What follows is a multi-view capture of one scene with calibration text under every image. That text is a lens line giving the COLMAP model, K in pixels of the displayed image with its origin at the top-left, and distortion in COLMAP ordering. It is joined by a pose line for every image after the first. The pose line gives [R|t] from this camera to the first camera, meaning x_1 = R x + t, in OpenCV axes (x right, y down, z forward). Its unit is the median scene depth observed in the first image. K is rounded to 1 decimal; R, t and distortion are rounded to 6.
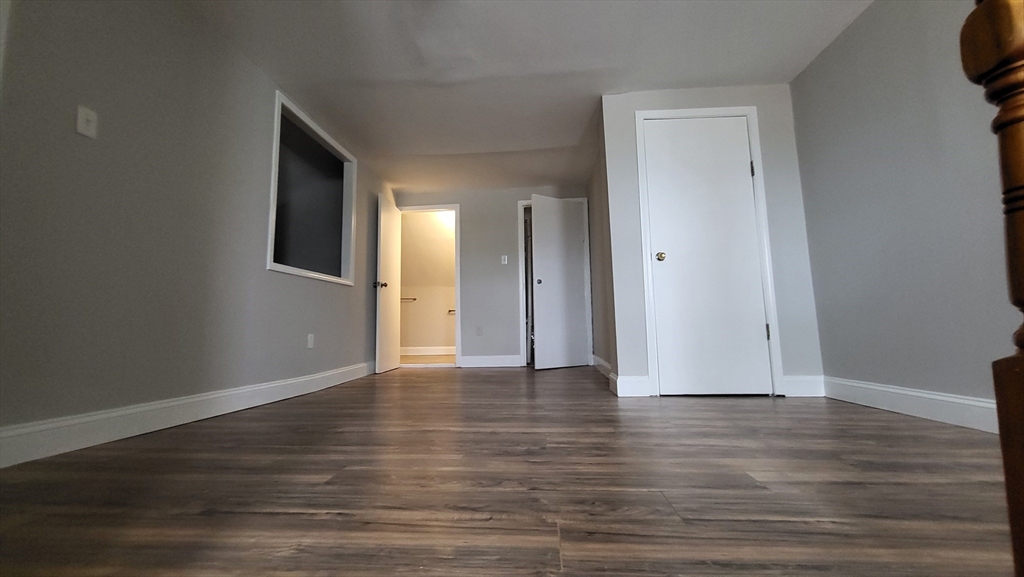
lens RADIAL K [[402.1, 0, 509.9], [0, 402.1, 285.8], [0, 0, 1]] dist [0.001413, -0.001586]
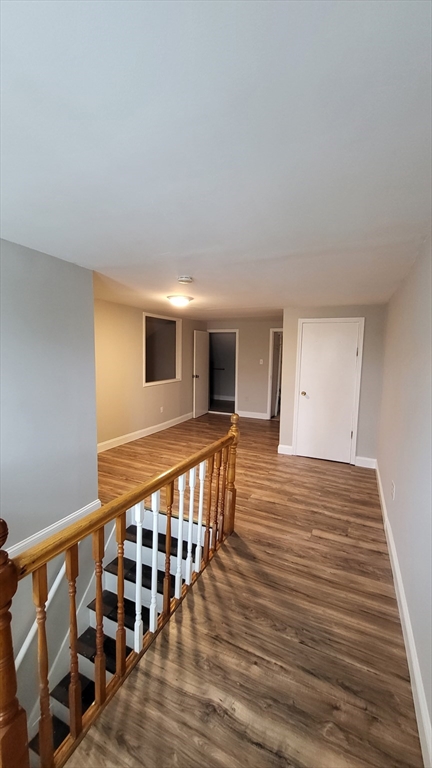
lens RADIAL K [[300.4, 0, 216.1], [0, 300.4, 384.7], [0, 0, 1]] dist [-0.003792, -0.000061]
pose [[0.935207, 0.072450, -0.346612, 0.487002], [0.003620, 0.976838, 0.213950, -0.450942], [0.354084, -0.201342, 0.913283, -0.575867]]
